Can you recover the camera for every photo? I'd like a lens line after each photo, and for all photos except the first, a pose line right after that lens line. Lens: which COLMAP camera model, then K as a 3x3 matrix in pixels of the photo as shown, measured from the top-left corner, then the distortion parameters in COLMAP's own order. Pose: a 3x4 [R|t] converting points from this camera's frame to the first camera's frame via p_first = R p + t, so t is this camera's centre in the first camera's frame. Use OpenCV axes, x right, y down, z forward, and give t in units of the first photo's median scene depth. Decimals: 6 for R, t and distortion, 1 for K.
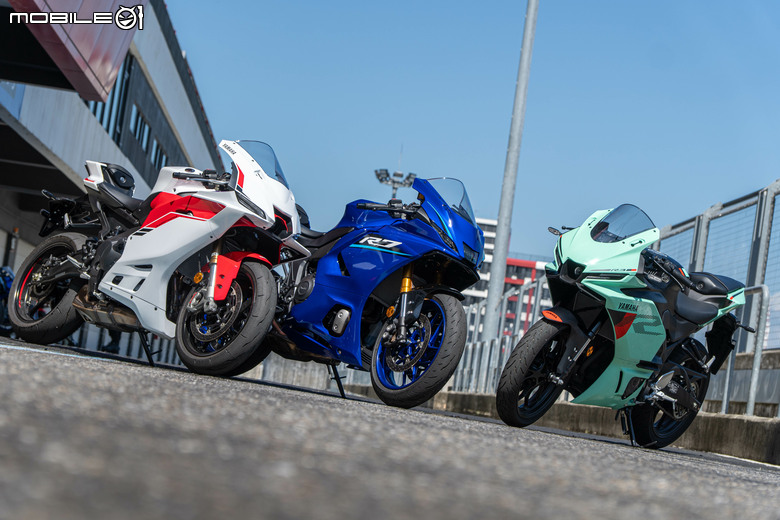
lens RADIAL K [[1958.2, 0, 389.6], [0, 1958.2, 258.8], [0, 0, 1]] dist [0.126524, 0.000000]
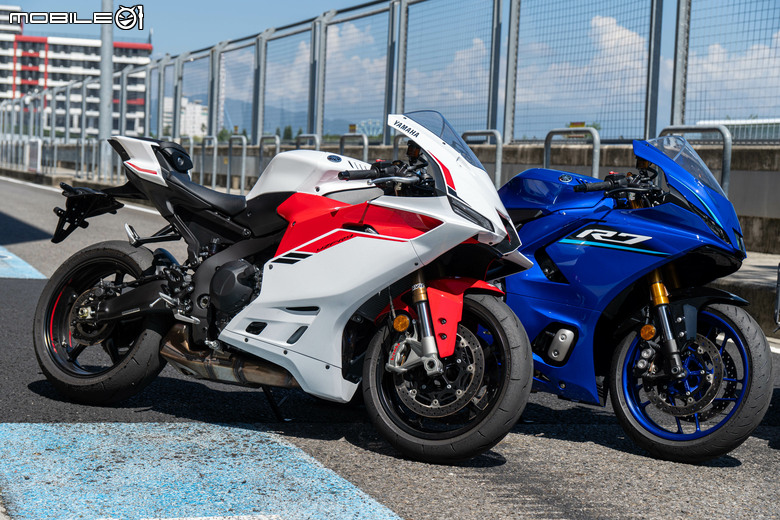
lens RADIAL K [[1483.9, 0, 395.3], [0, 1483.9, 254.4], [0, 0, 1]] dist [0.083752, 0.000000]
pose [[0.949309, -0.118992, 0.290952, -0.245362], [0.072745, 0.983619, 0.164928, -0.099691], [-0.305811, -0.135403, 0.942415, 0.496660]]
